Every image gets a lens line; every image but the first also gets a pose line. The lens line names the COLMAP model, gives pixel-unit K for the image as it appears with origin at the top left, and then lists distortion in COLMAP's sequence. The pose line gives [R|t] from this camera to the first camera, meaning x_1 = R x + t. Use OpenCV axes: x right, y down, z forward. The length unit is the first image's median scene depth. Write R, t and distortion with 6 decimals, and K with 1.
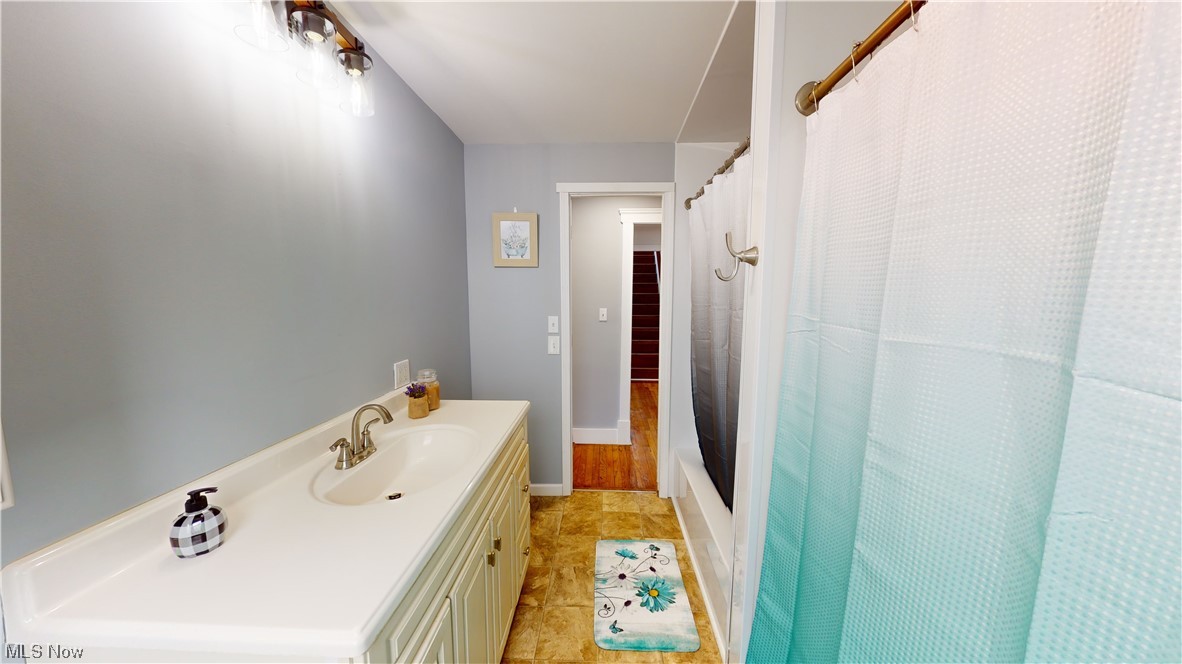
lens RADIAL K [[375.1, 0, 588.7], [0, 375.1, 334.0], [0, 0, 1]] dist [-0.000533, -0.000045]
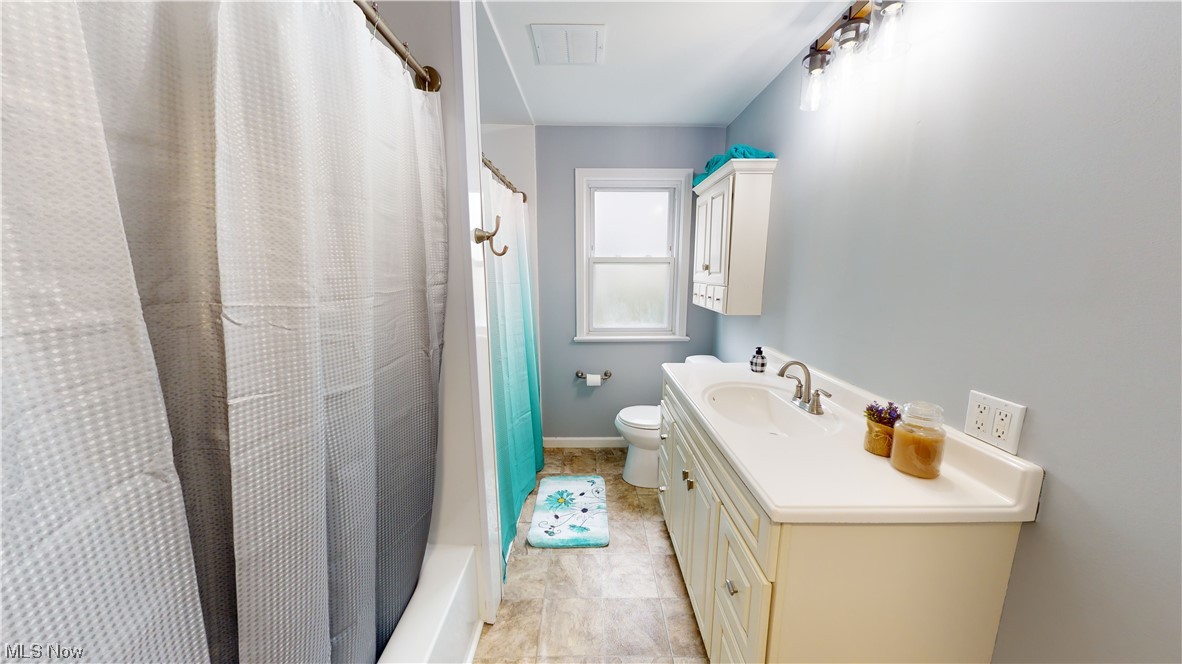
lens RADIAL K [[375.1, 0, 588.7], [0, 375.1, 334.0], [0, 0, 1]] dist [-0.000533, -0.000045]
pose [[-0.998852, 0.013734, -0.045895, 0.126637], [0.000776, 0.962540, 0.271139, -0.211528], [0.047899, 0.270792, -0.961445, 2.038333]]
